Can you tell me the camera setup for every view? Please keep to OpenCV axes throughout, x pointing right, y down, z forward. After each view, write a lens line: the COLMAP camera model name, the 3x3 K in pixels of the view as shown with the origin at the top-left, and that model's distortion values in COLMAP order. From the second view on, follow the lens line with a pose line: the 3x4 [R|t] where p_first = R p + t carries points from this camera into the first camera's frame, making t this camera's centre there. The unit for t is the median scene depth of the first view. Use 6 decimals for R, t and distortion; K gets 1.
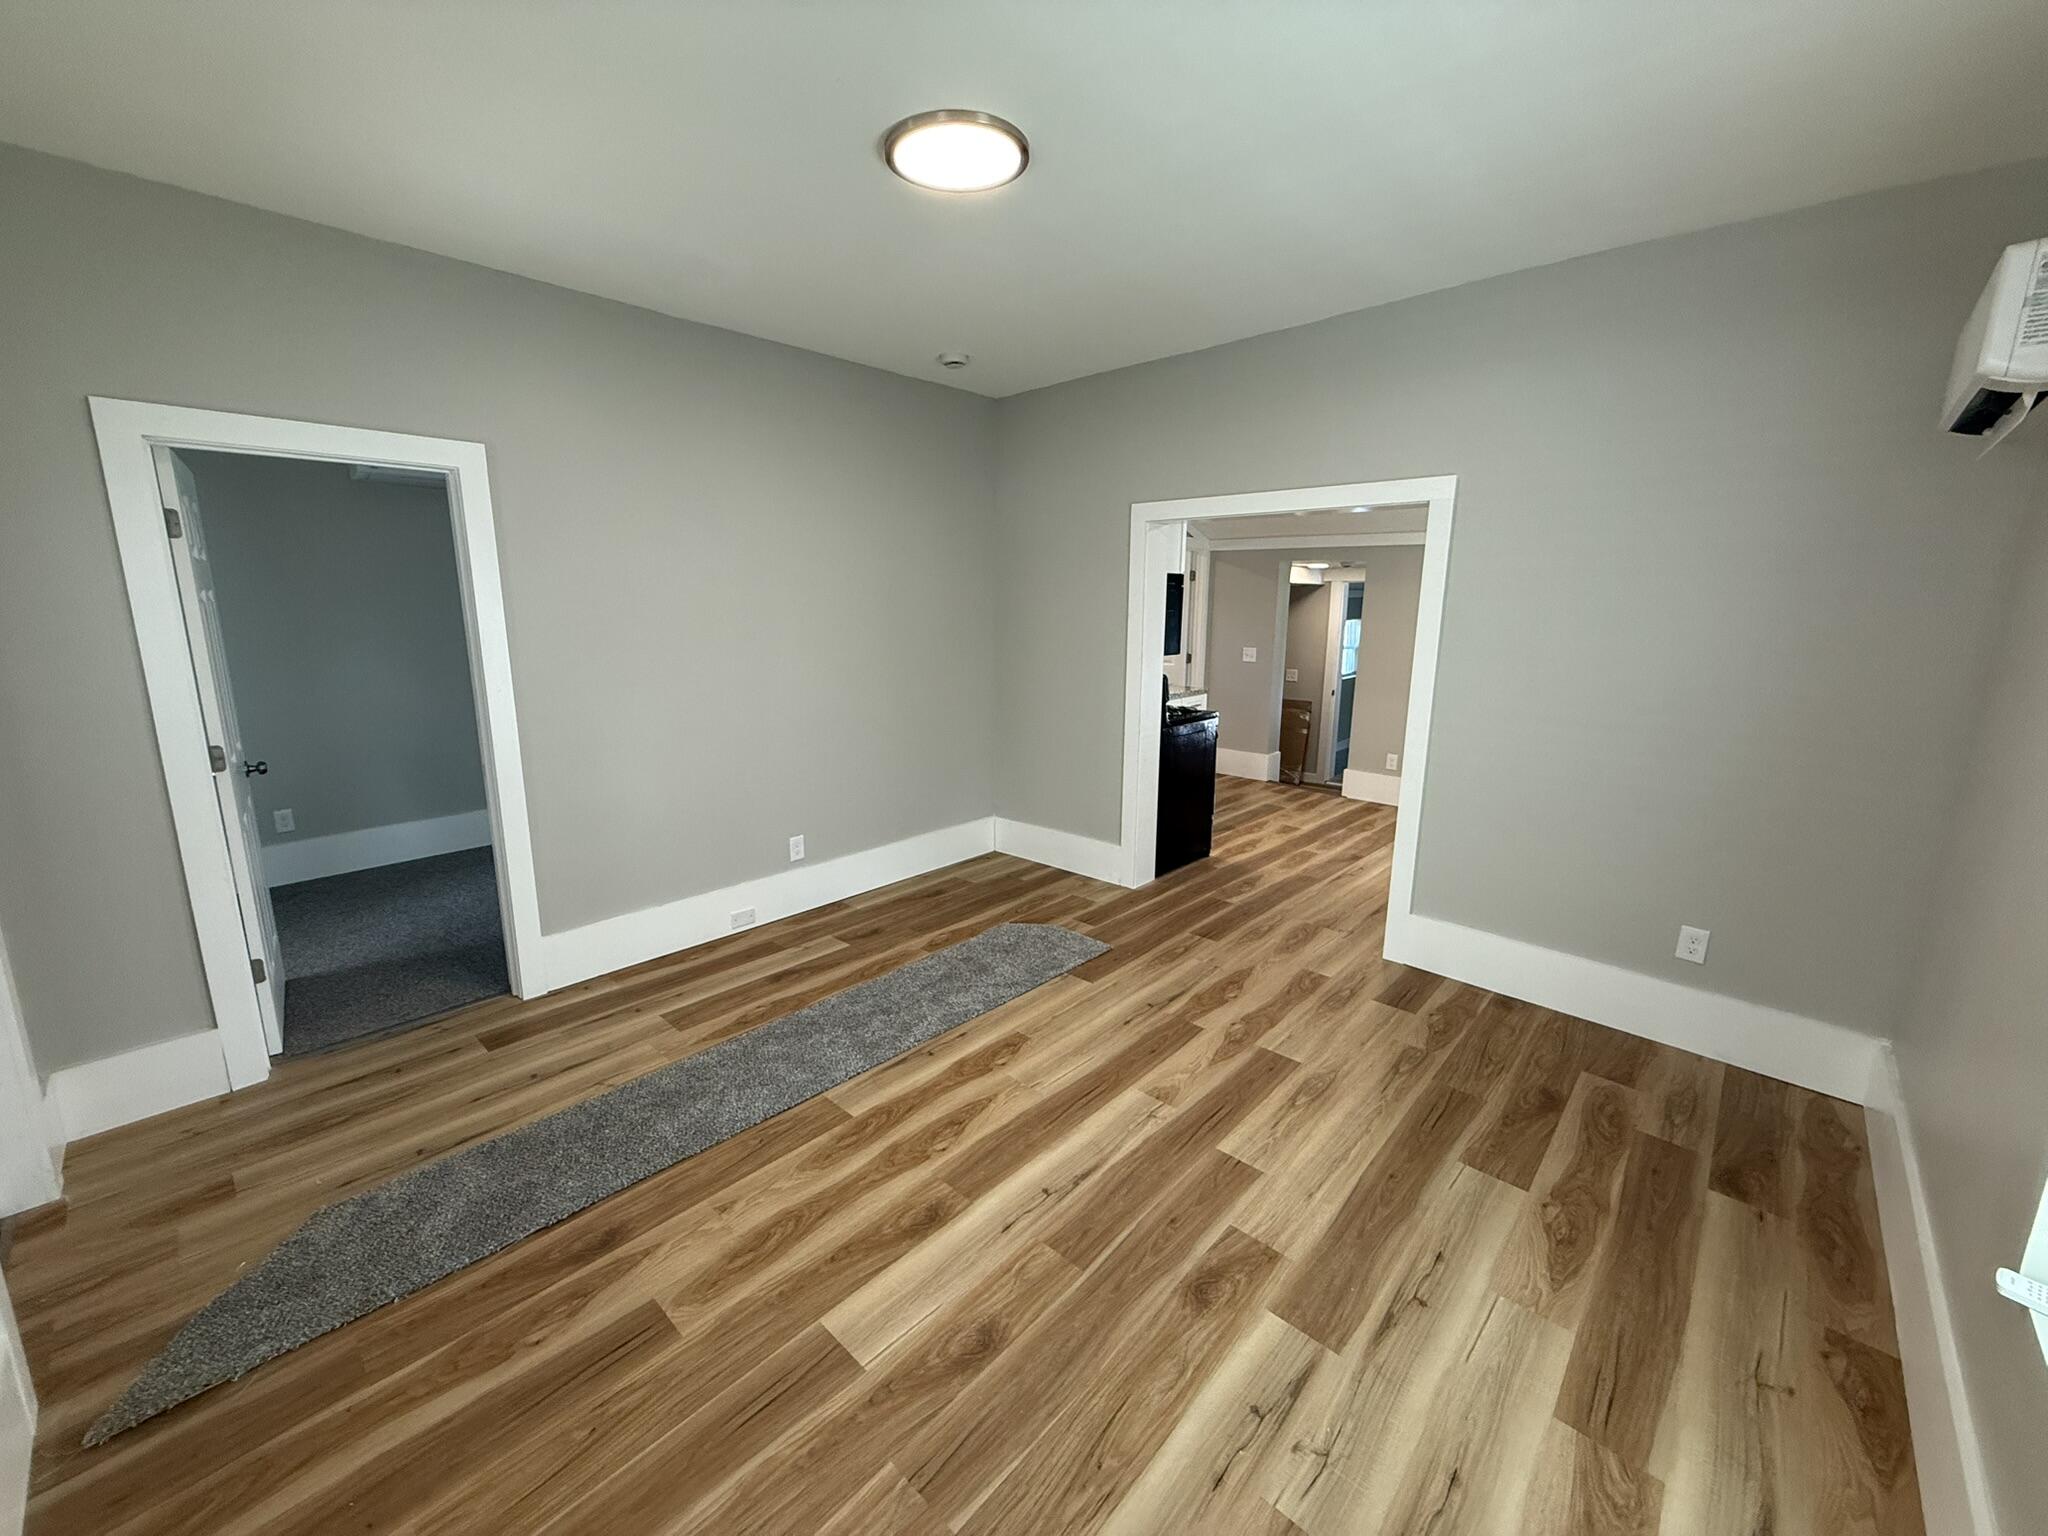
lens RADIAL K [[817.1, 0, 1016.6], [0, 817.1, 763.9], [0, 0, 1]] dist [-0.000438, 0.000328]
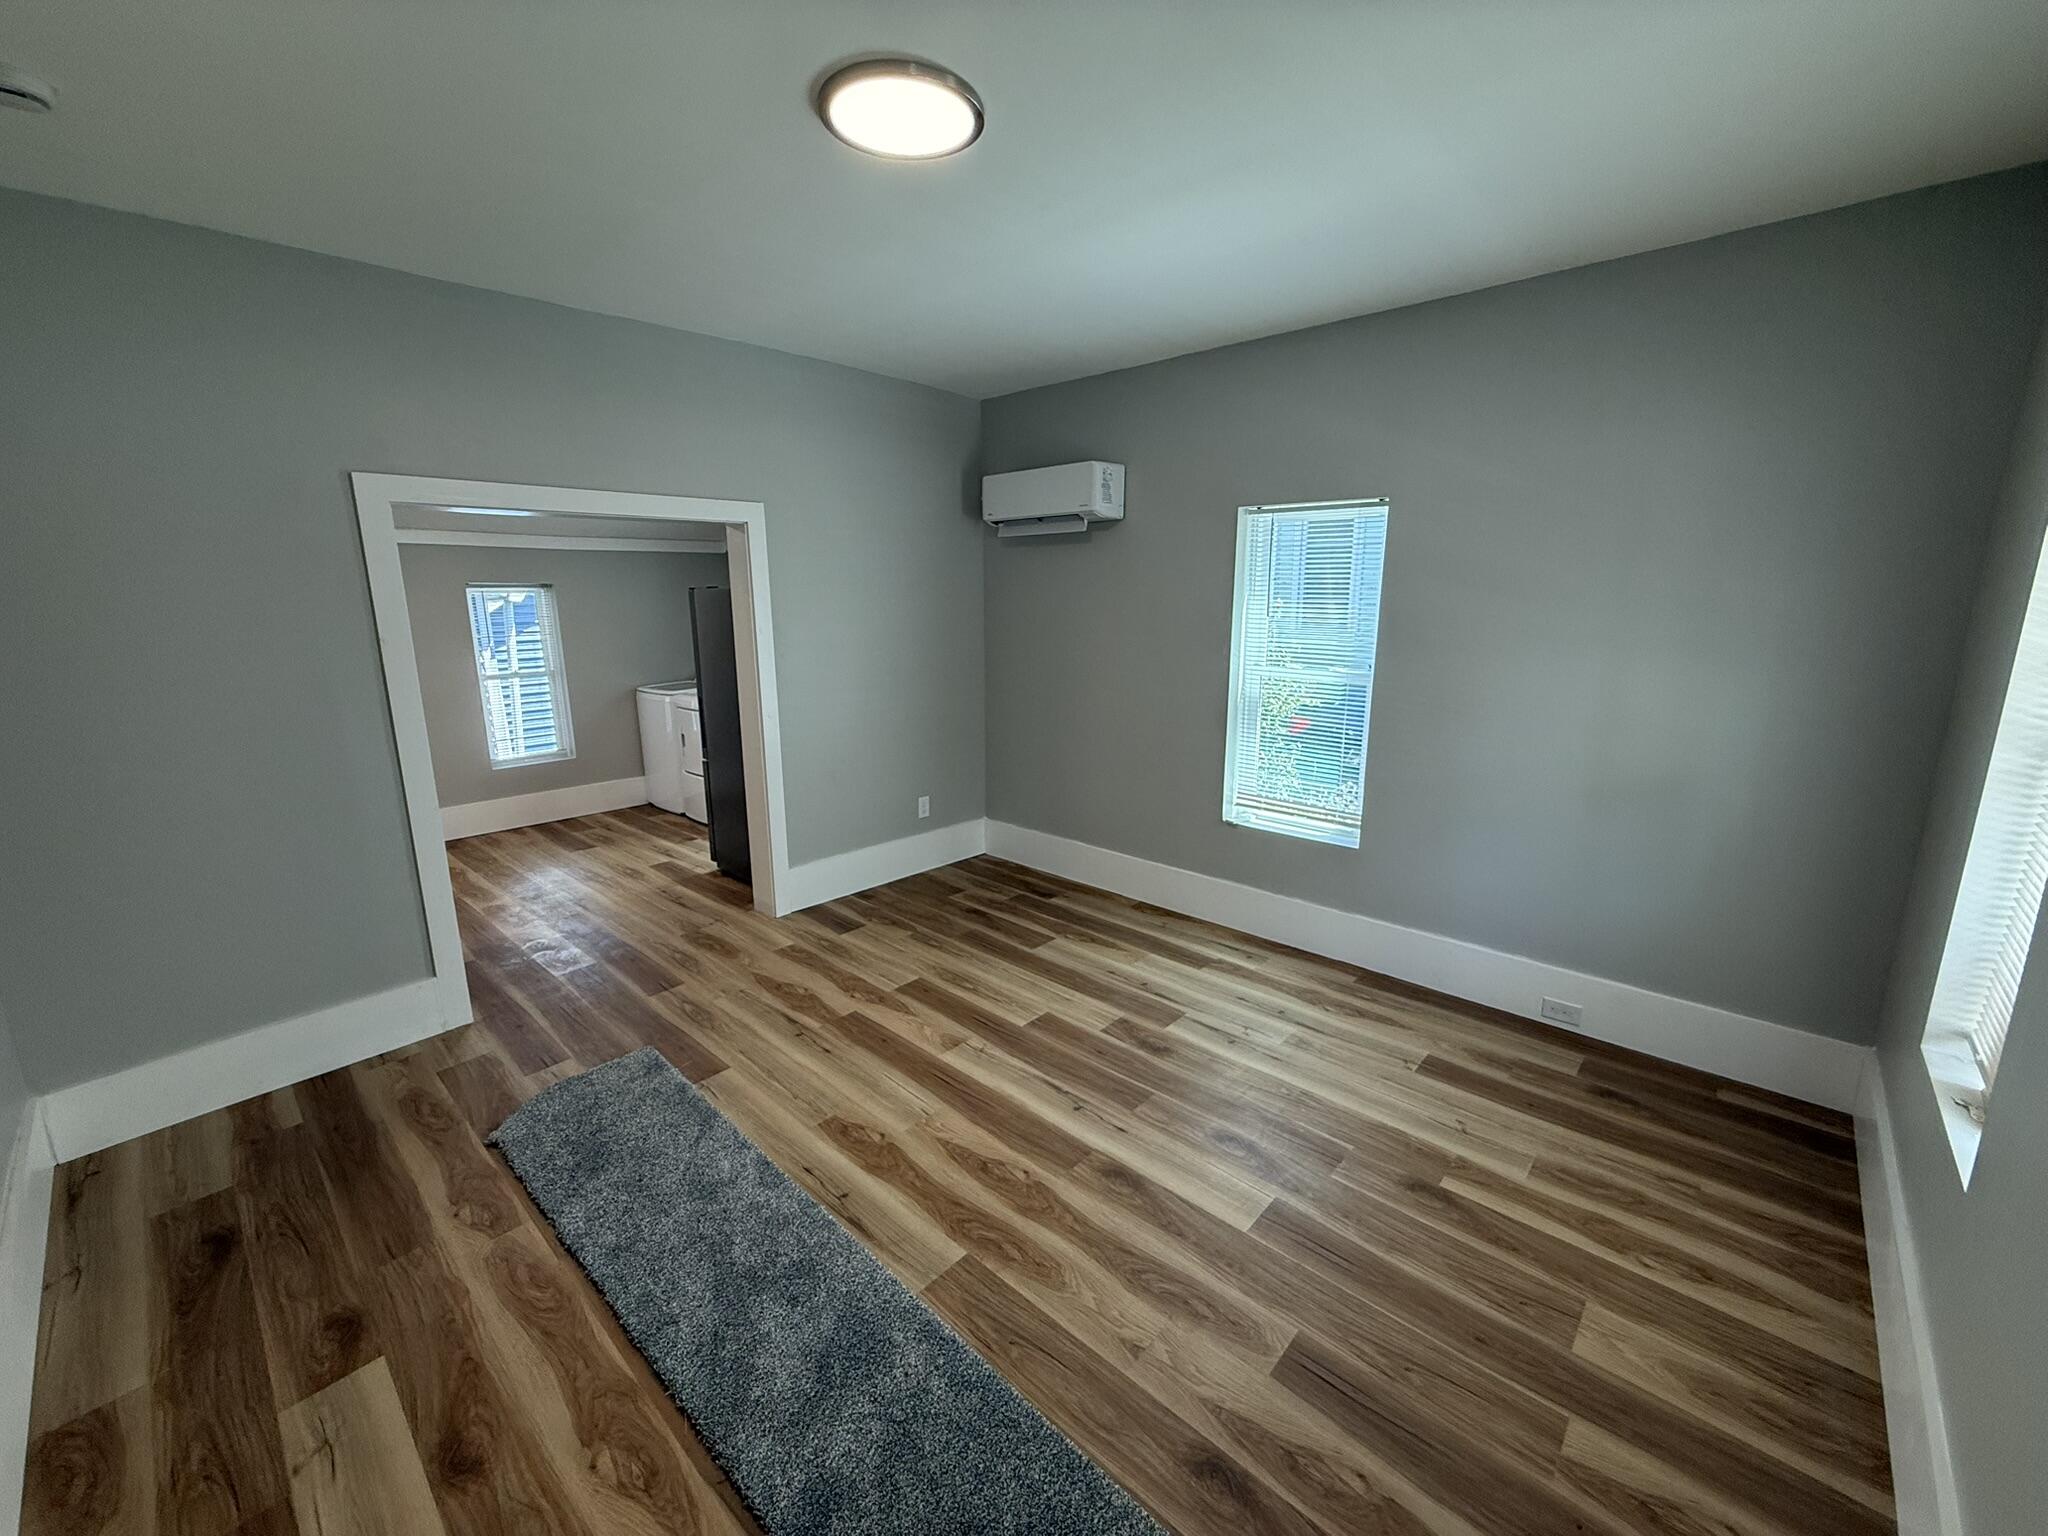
lens RADIAL K [[811.4, 0, 1018.4], [0, 811.4, 766.0], [0, 0, 1]] dist [-0.001734, 0.000110]
pose [[-0.003419, -0.215699, 0.976454, -0.730693], [0.208187, 0.954911, 0.211669, -0.161412], [-0.978083, 0.204008, 0.041641, 0.671770]]
